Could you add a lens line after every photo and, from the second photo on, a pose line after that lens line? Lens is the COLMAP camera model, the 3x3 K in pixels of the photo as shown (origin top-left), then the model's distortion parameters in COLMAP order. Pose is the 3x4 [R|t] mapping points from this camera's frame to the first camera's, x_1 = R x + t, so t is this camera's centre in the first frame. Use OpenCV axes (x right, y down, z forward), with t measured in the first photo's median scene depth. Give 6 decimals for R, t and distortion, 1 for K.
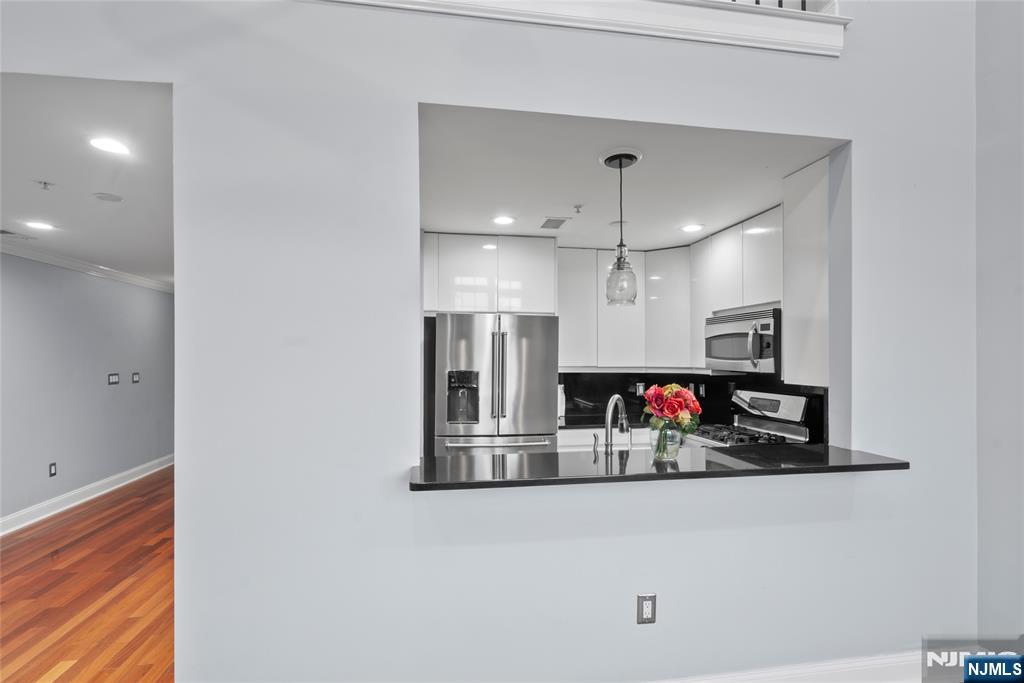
lens RADIAL K [[469.1, 0, 511.1], [0, 469.1, 349.0], [0, 0, 1]] dist [-0.008850, 0.002858]
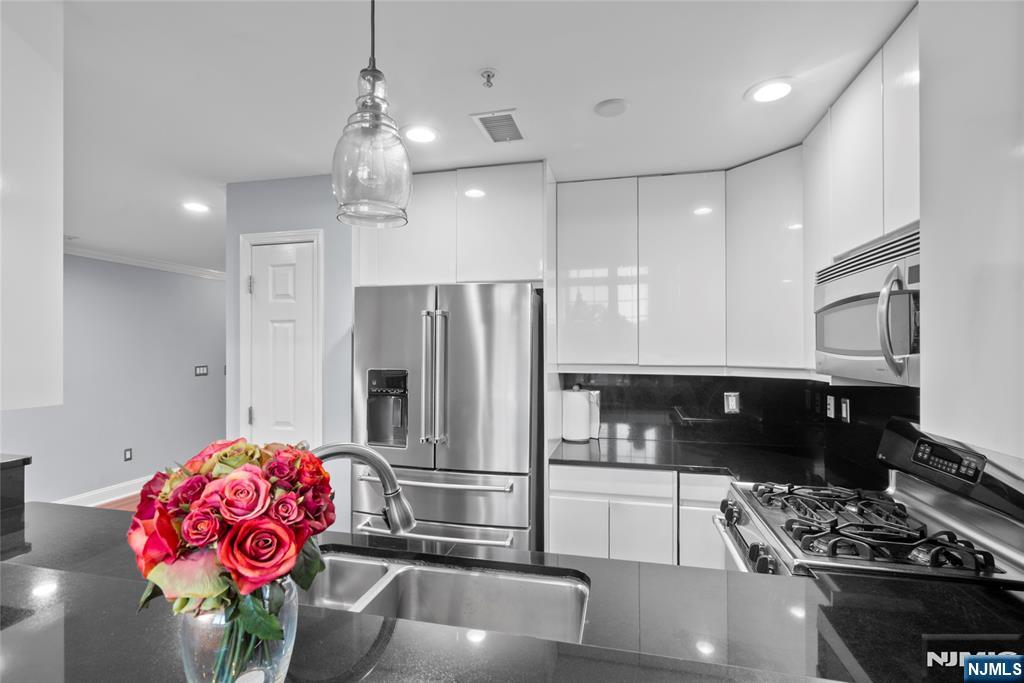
lens RADIAL K [[469.1, 0, 514.6], [0, 469.1, 342.1], [0, 0, 1]] dist [-0.008850, 0.002858]
pose [[0.923675, -0.007489, -0.383104, 0.367015], [0.007882, 0.999969, -0.000546, 0.008920], [0.383096, -0.002516, 0.923705, 0.491117]]
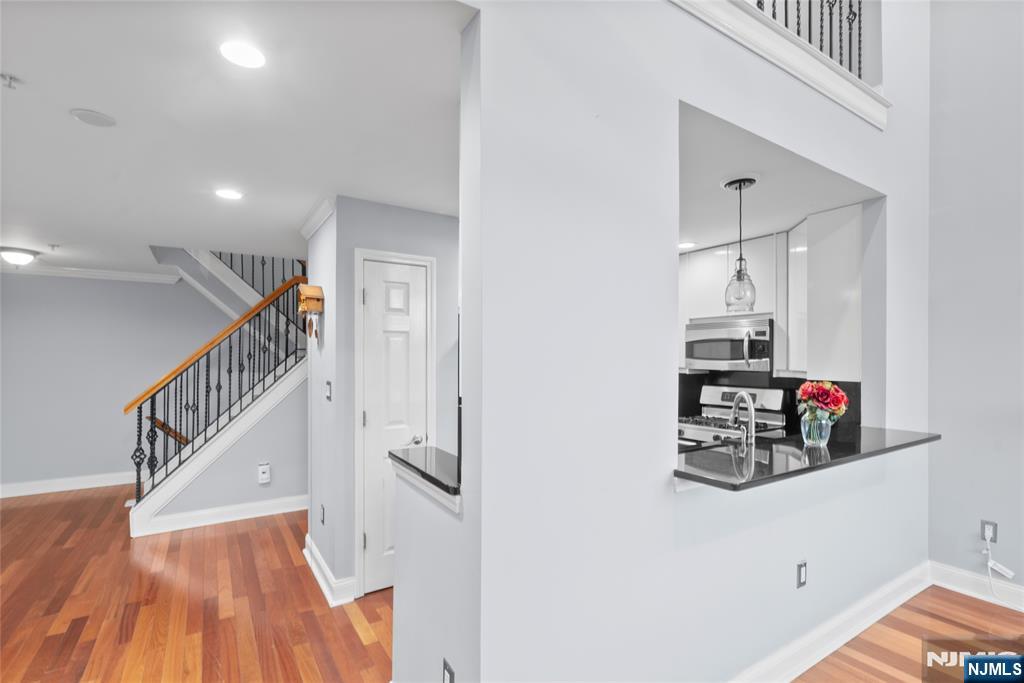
lens RADIAL K [[469.1, 0, 509.6], [0, 469.1, 352.1], [0, 0, 1]] dist [-0.008850, 0.002858]
pose [[0.918402, 0.005549, 0.395609, -0.520548], [-0.008311, 0.999952, 0.005268, 0.000011], [-0.395560, -0.008126, 0.918404, 0.135618]]
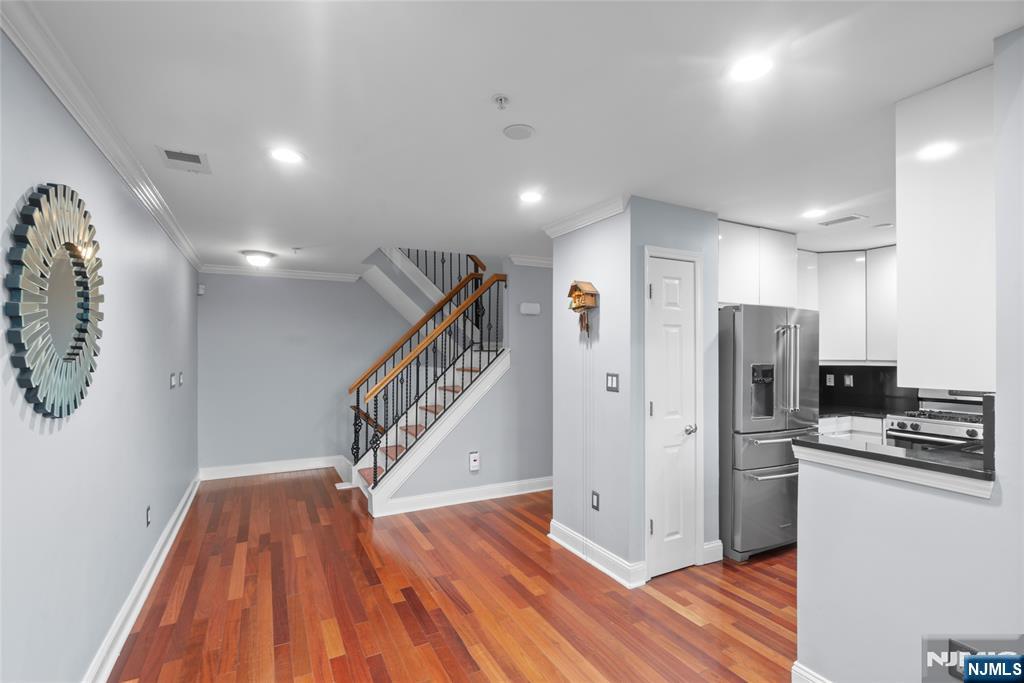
lens RADIAL K [[469.1, 0, 510.7], [0, 469.1, 344.4], [0, 0, 1]] dist [-0.008850, 0.002858]
pose [[0.950421, 0.004611, 0.310931, -0.994627], [-0.005718, 0.999980, 0.002648, 0.005309], [-0.310912, -0.004295, 0.950429, 0.273763]]
